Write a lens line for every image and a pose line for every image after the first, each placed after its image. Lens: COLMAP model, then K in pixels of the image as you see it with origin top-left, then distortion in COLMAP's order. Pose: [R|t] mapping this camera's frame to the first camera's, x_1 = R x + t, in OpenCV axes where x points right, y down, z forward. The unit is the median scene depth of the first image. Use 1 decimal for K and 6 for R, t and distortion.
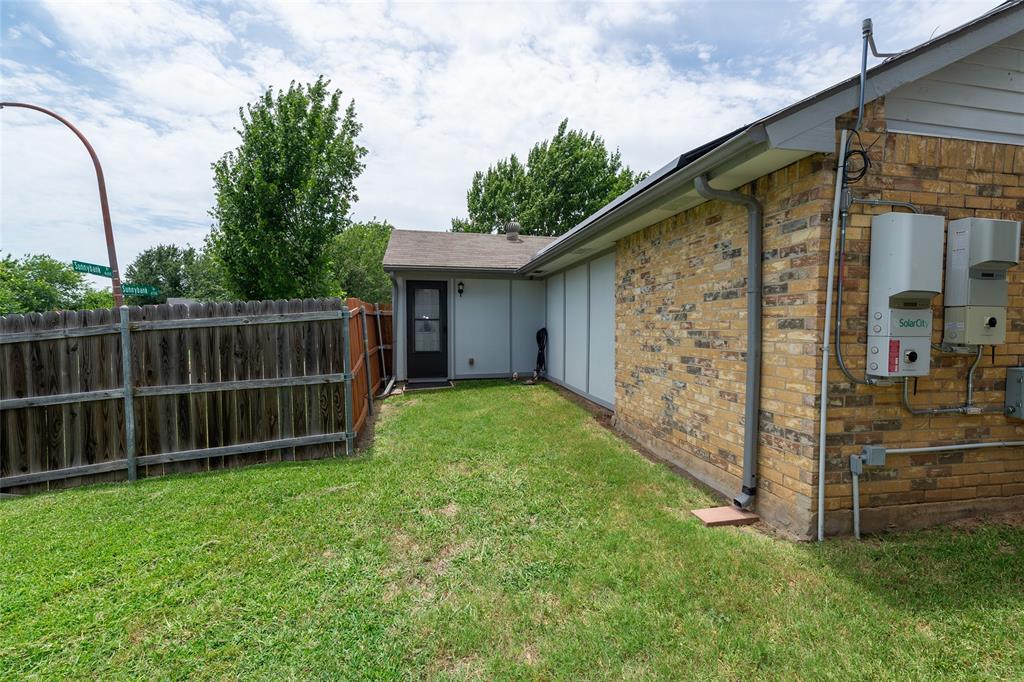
lens RADIAL K [[427.1, 0, 508.9], [0, 427.1, 338.0], [0, 0, 1]] dist [-0.011771, -0.000019]
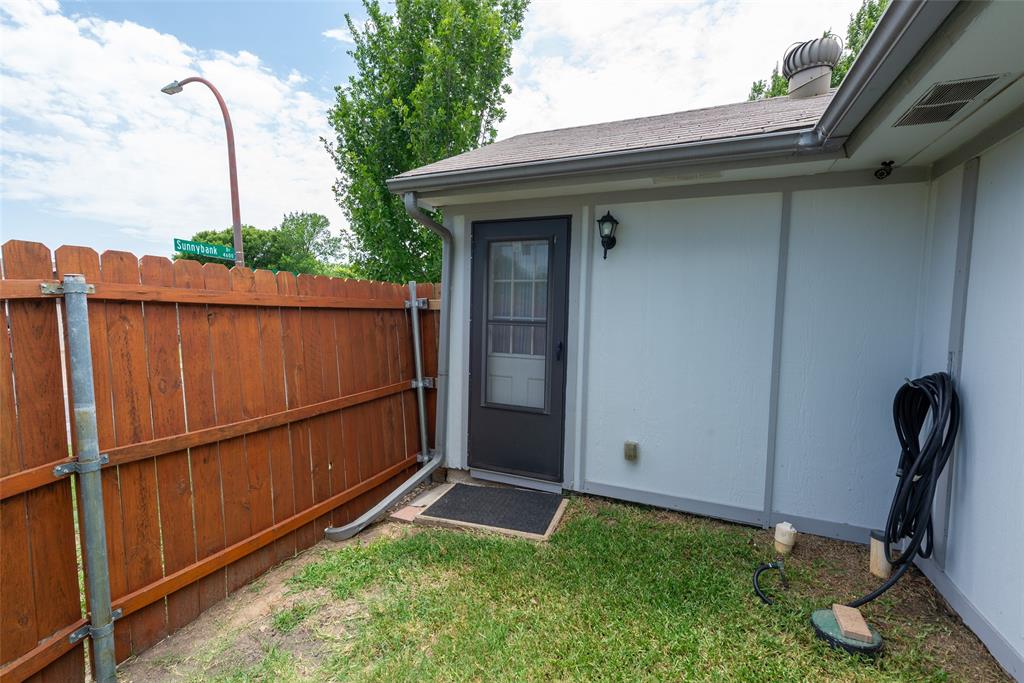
lens RADIAL K [[427.1, 0, 508.9], [0, 427.1, 338.5], [0, 0, 1]] dist [-0.011771, -0.000019]
pose [[0.817139, 0.055378, -0.573775, 0.014294], [-0.046547, 0.998463, 0.030077, -0.028071], [0.574559, 0.002130, 0.818461, 0.478190]]
